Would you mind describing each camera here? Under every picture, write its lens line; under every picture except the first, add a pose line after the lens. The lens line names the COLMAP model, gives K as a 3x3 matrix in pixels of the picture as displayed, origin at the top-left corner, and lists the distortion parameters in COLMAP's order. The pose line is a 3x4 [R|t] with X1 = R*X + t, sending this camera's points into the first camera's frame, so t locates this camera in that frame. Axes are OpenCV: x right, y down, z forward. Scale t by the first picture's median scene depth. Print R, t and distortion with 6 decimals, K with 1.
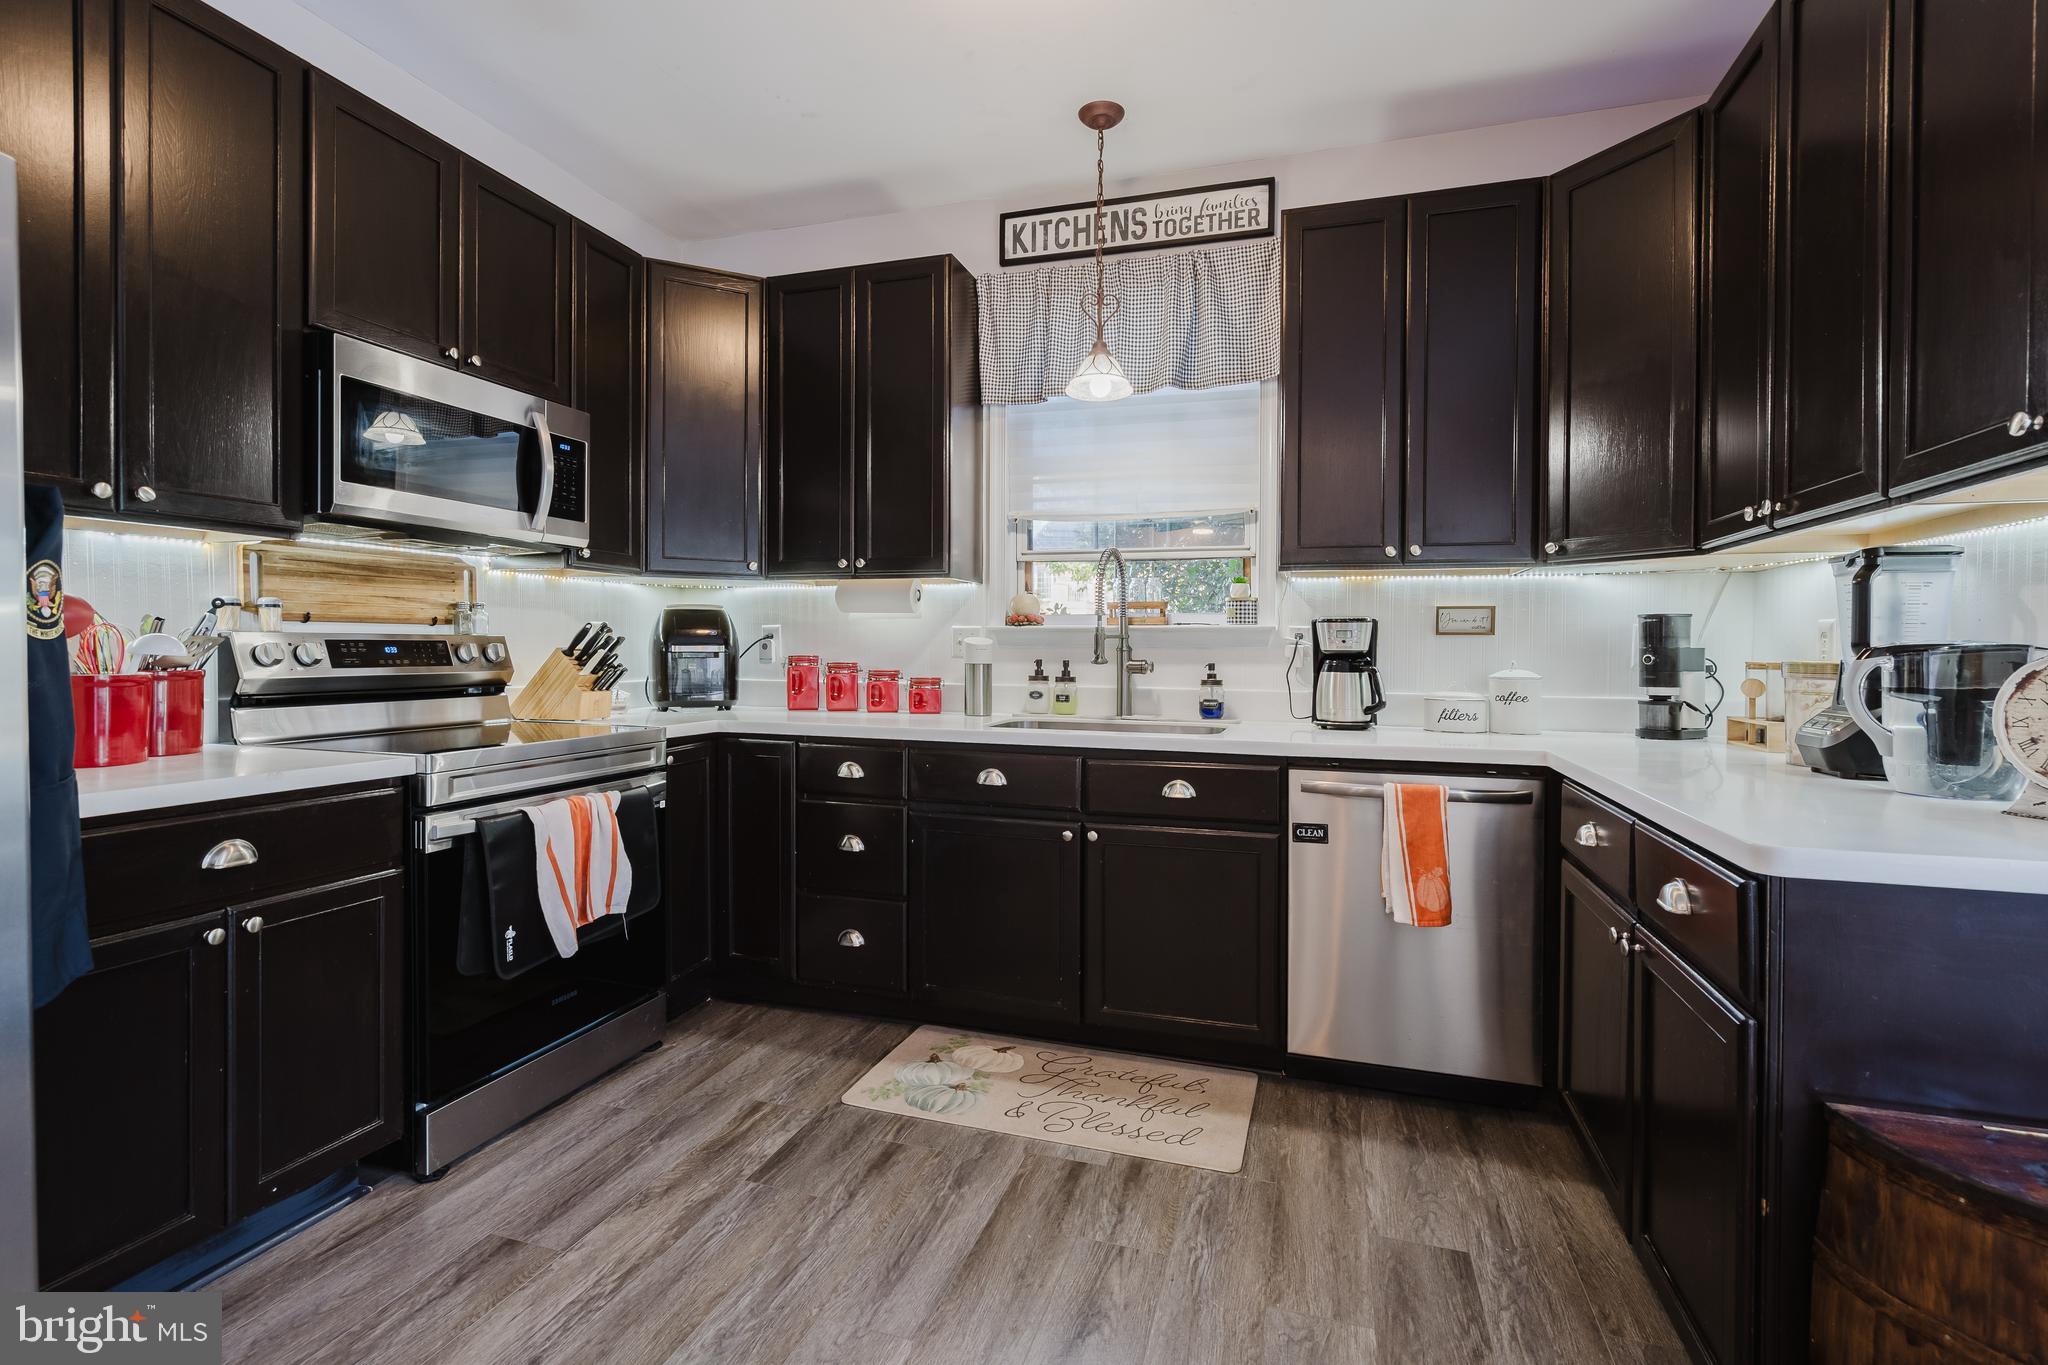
lens RADIAL K [[939.8, 0, 1024.4], [0, 939.8, 667.4], [0, 0, 1]] dist [0.000364, 0.000767]
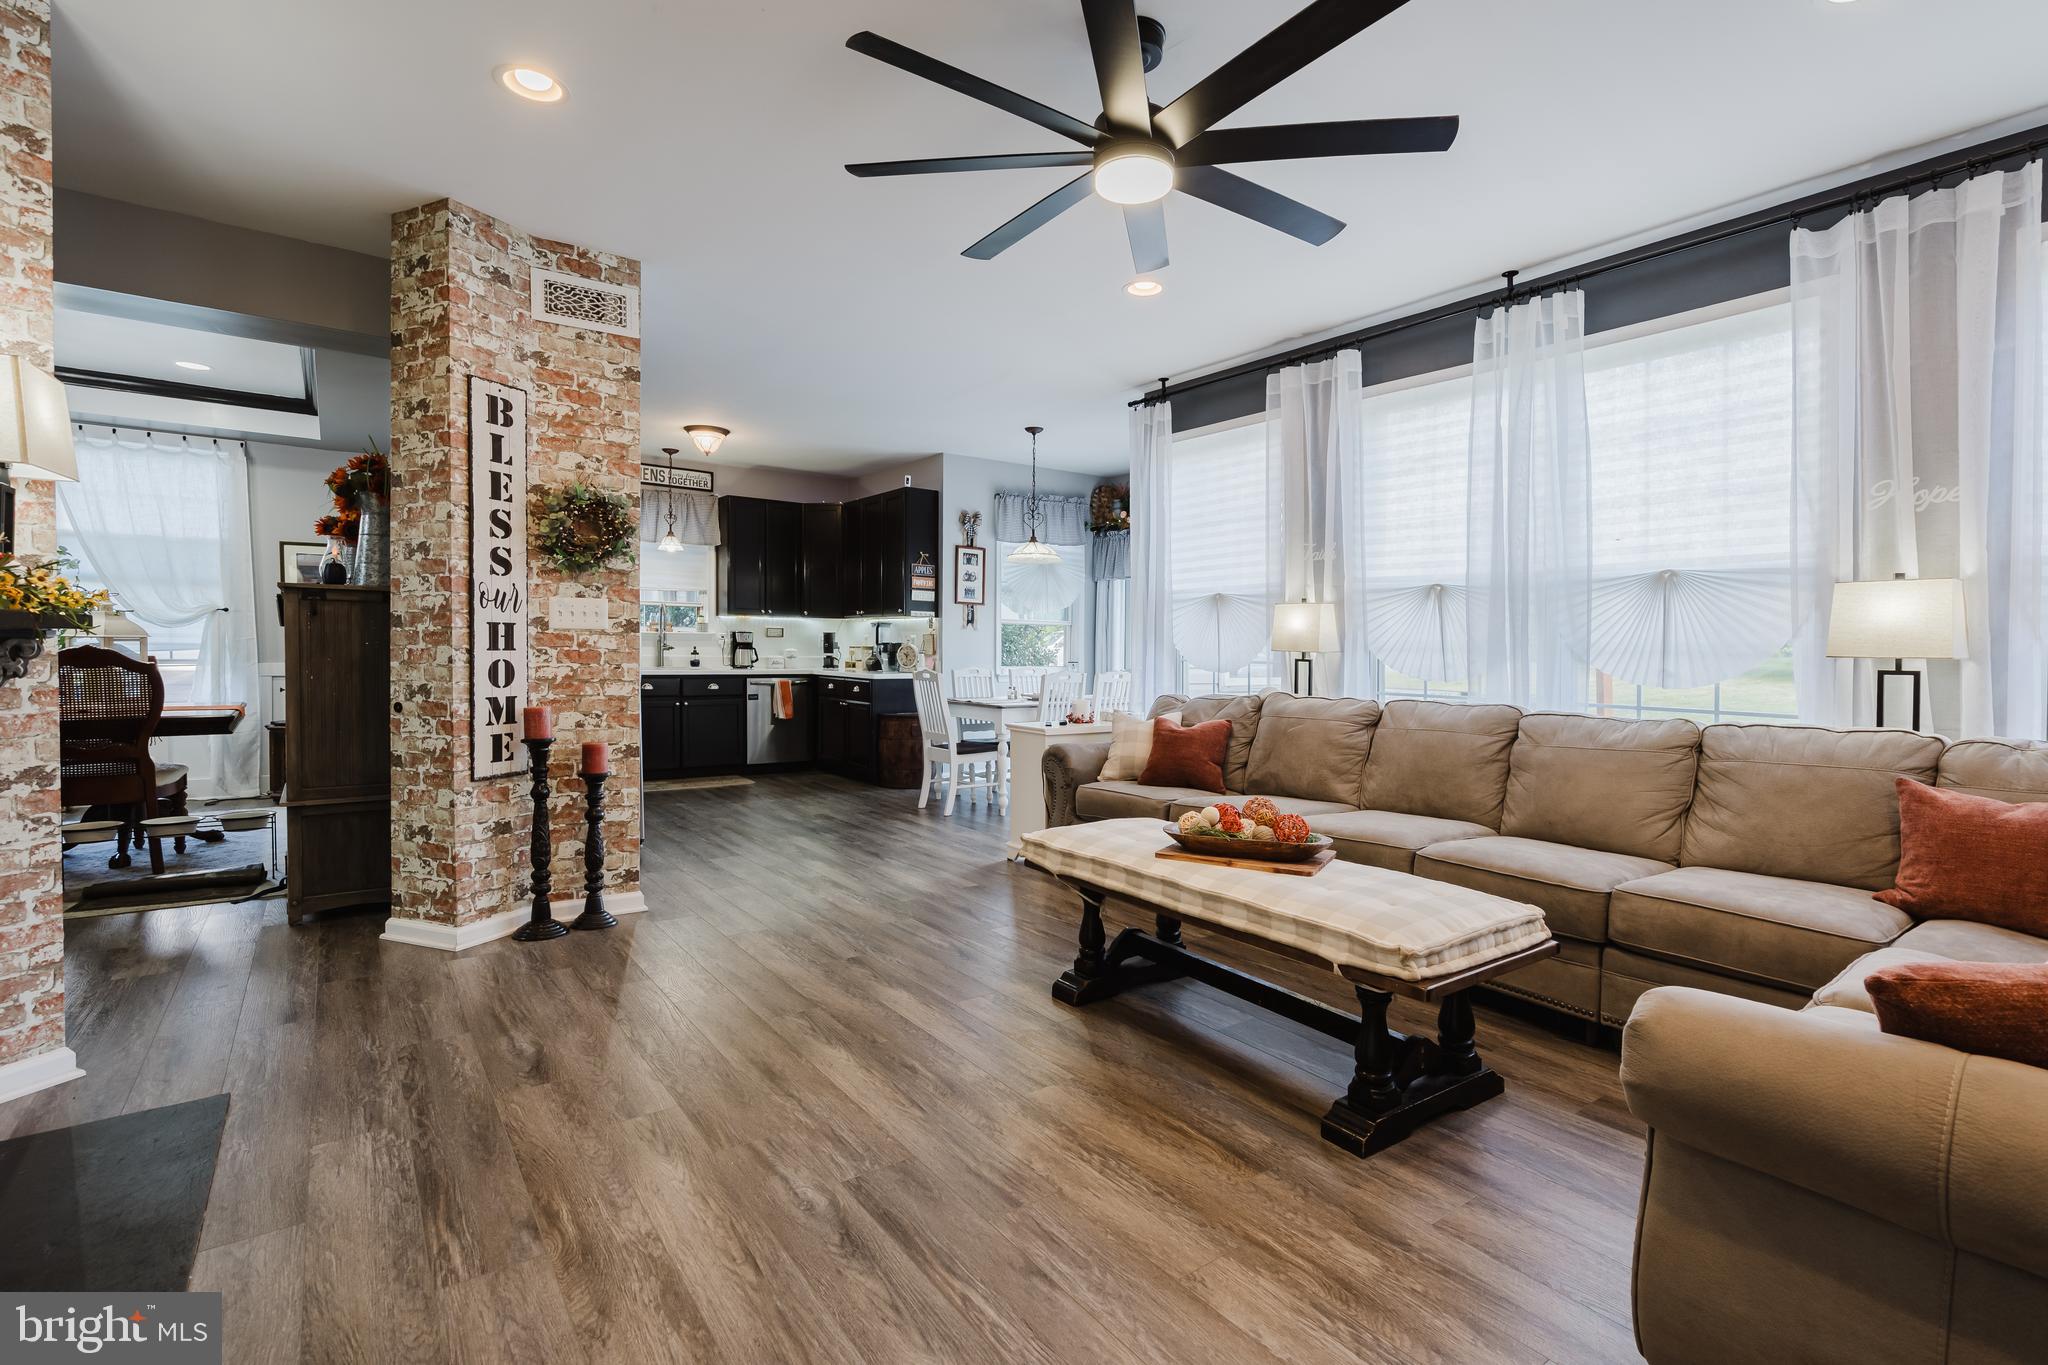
lens RADIAL K [[939.8, 0, 1024.4], [0, 939.8, 667.4], [0, 0, 1]] dist [0.000364, 0.000767]
pose [[0.585865, -0.018188, 0.810204, -1.581978], [0.004492, 0.999806, 0.019196, 0.008833], [-0.810396, -0.007606, 0.585833, -1.497743]]
